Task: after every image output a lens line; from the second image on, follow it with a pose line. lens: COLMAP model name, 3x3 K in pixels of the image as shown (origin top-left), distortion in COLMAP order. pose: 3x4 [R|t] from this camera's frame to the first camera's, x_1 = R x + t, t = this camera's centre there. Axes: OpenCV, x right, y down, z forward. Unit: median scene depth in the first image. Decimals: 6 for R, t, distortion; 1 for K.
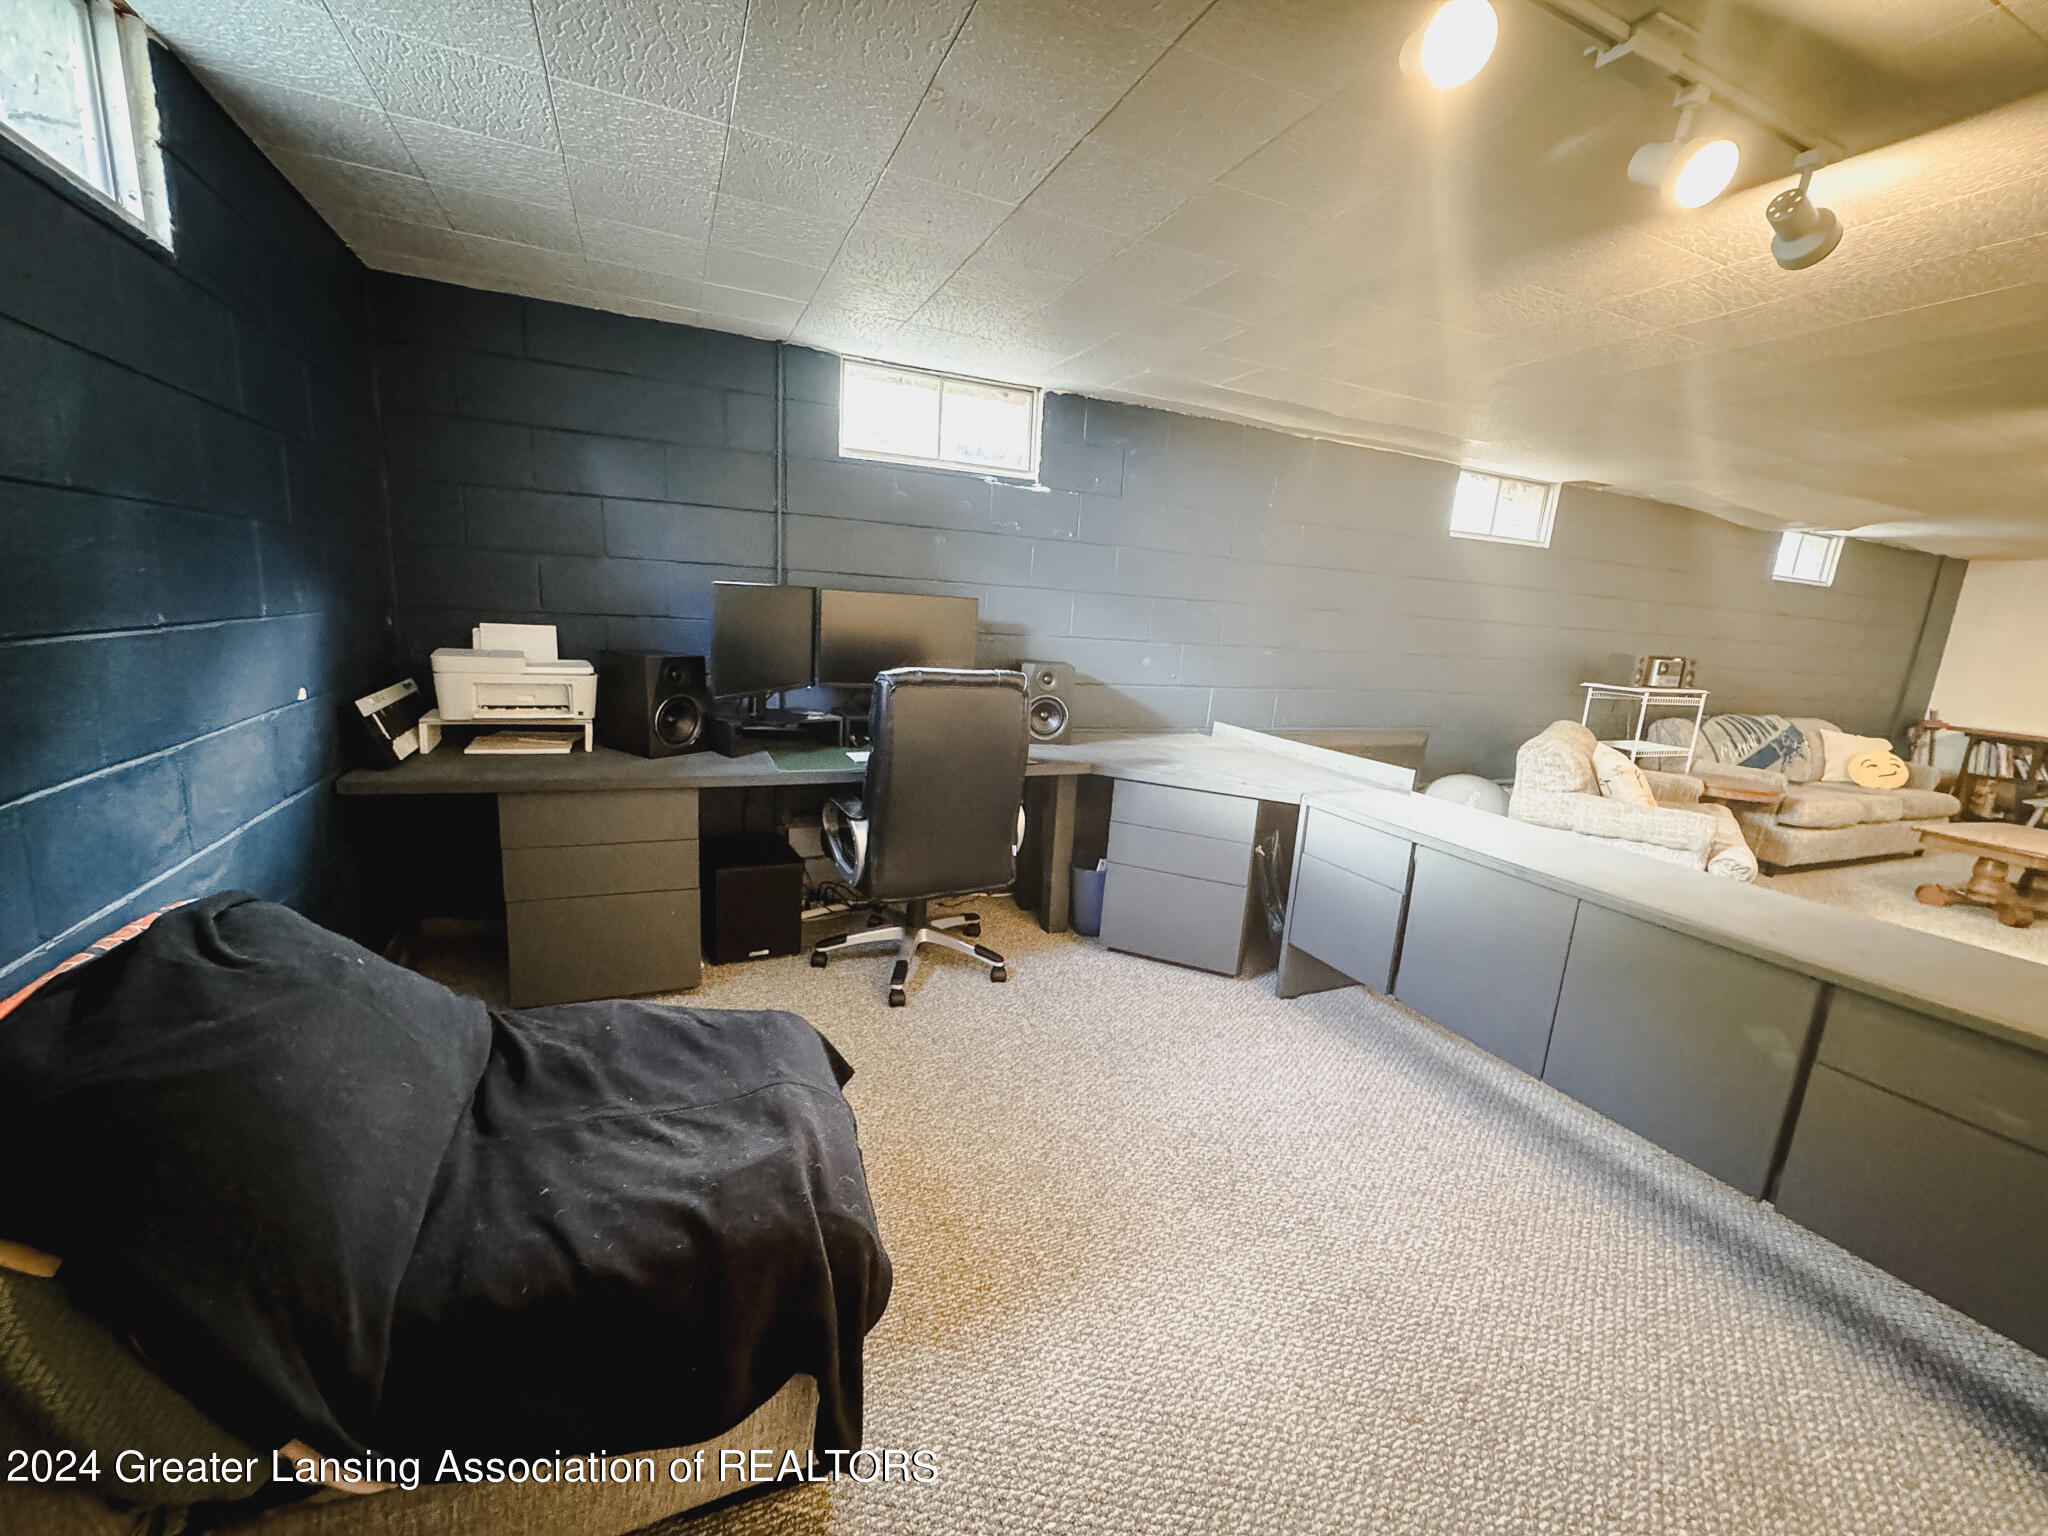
lens RADIAL K [[816.1, 0, 1024.6], [0, 816.1, 773.9], [0, 0, 1]] dist [0.000799, -0.000023]
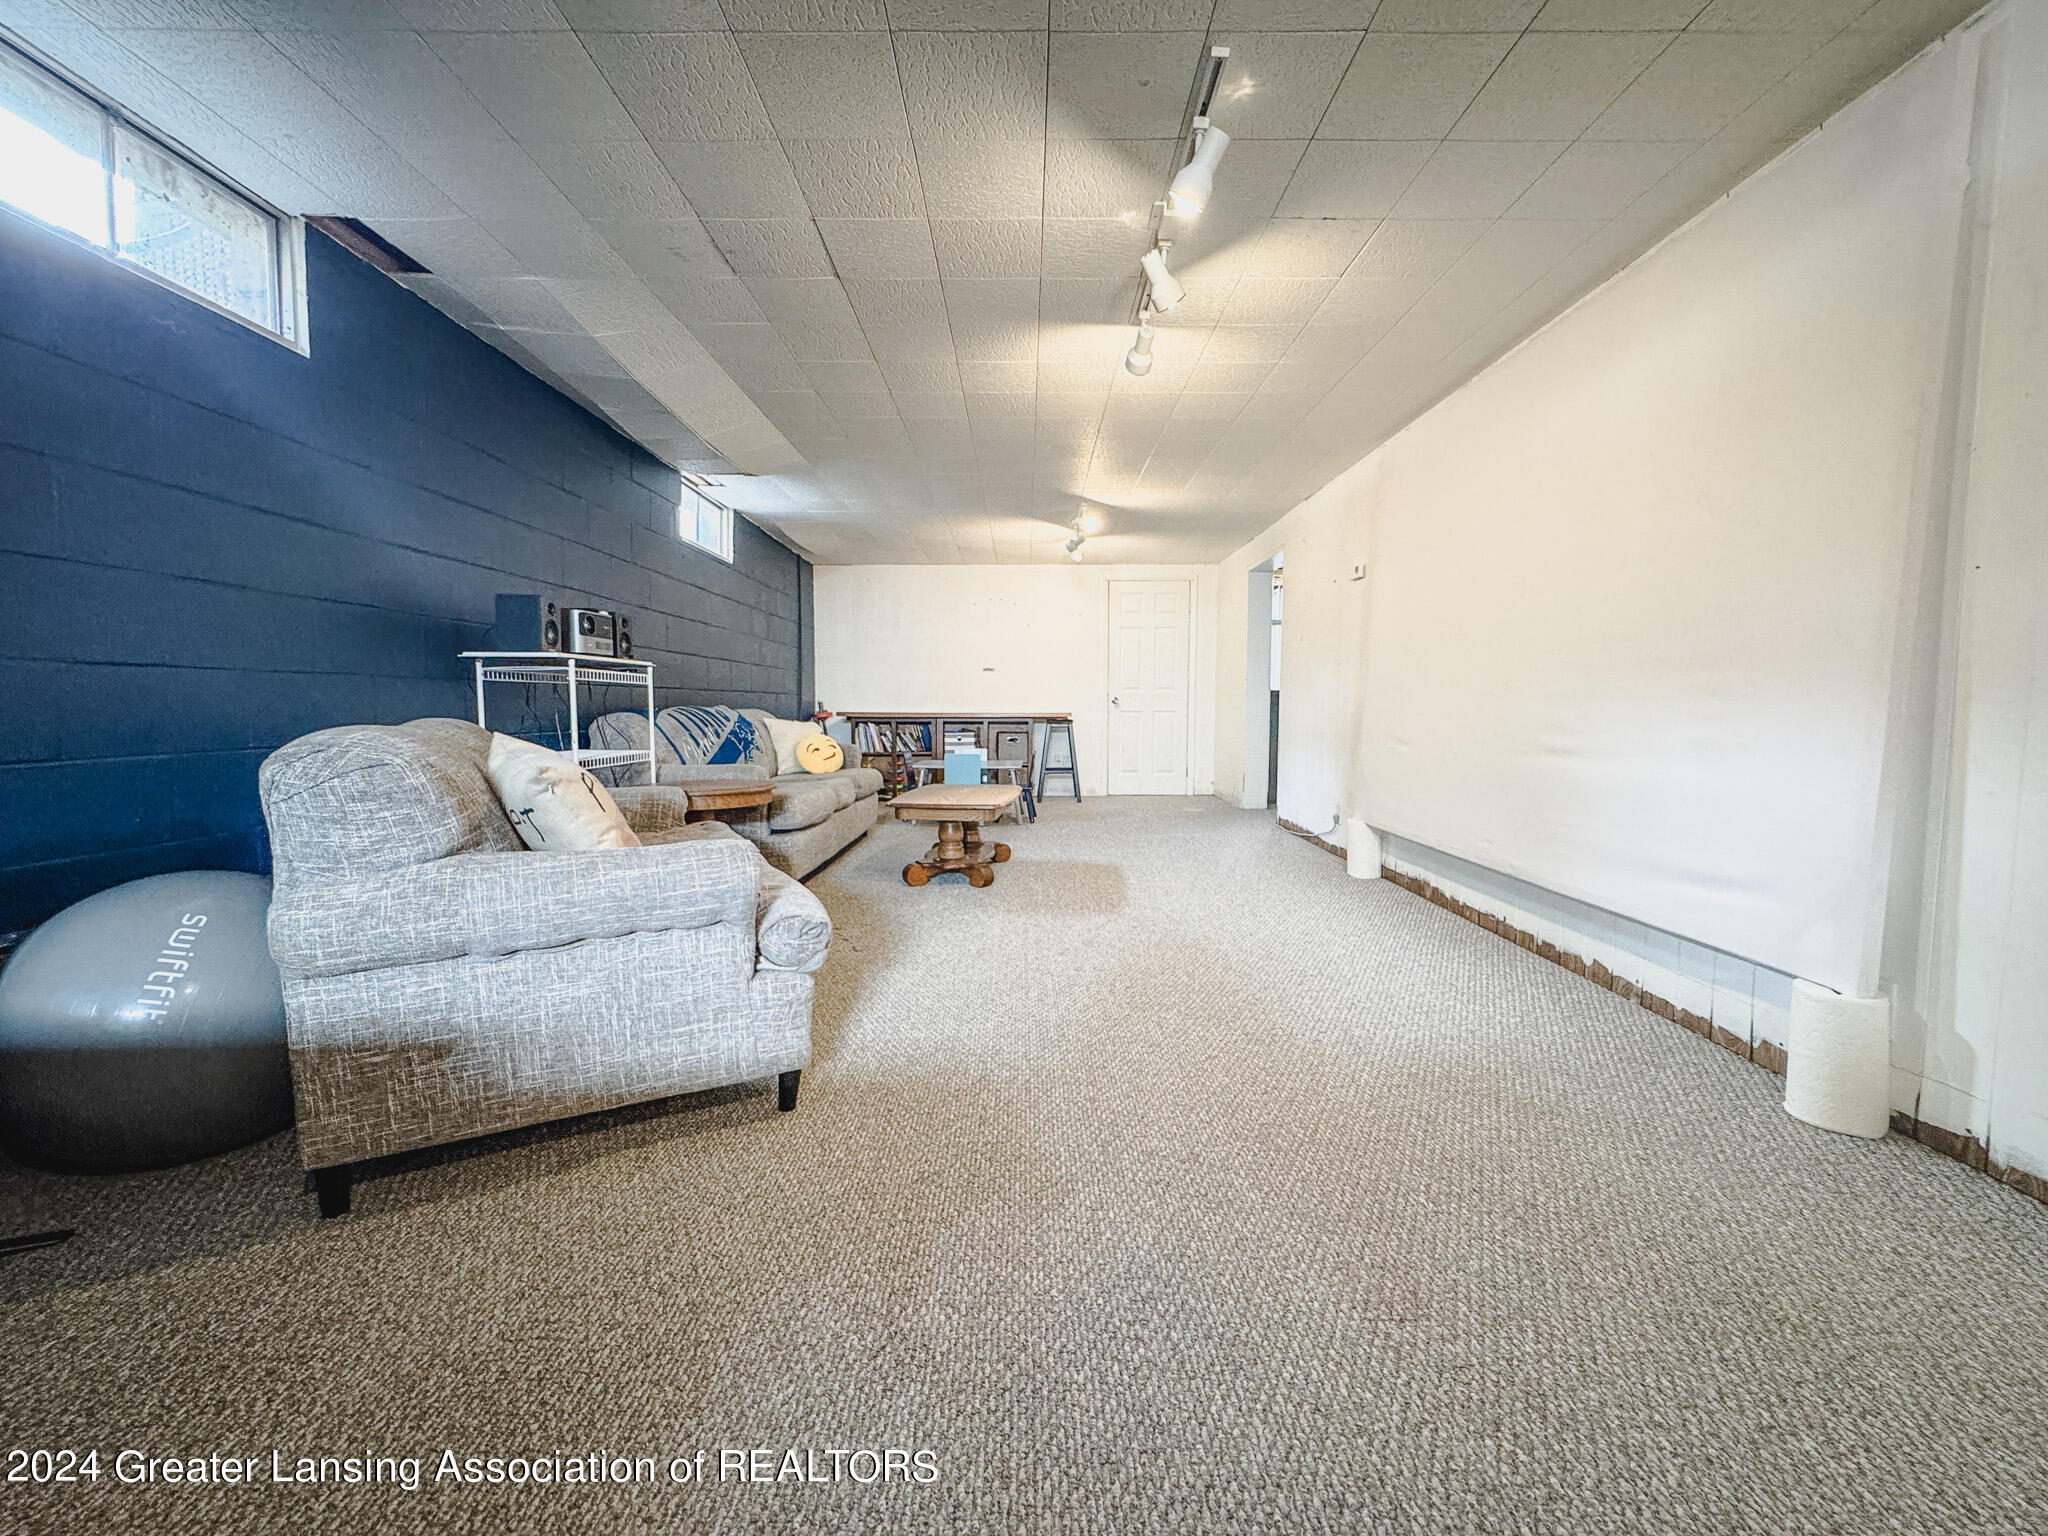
lens RADIAL K [[816.1, 0, 1025.3], [0, 816.1, 762.9], [0, 0, 1]] dist [0.000799, -0.000023]
pose [[0.404062, -0.126063, 0.906004, 0.344084], [0.206731, 0.977417, 0.043801, 0.014687], [-0.891065, 0.169601, 0.420998, 0.462553]]
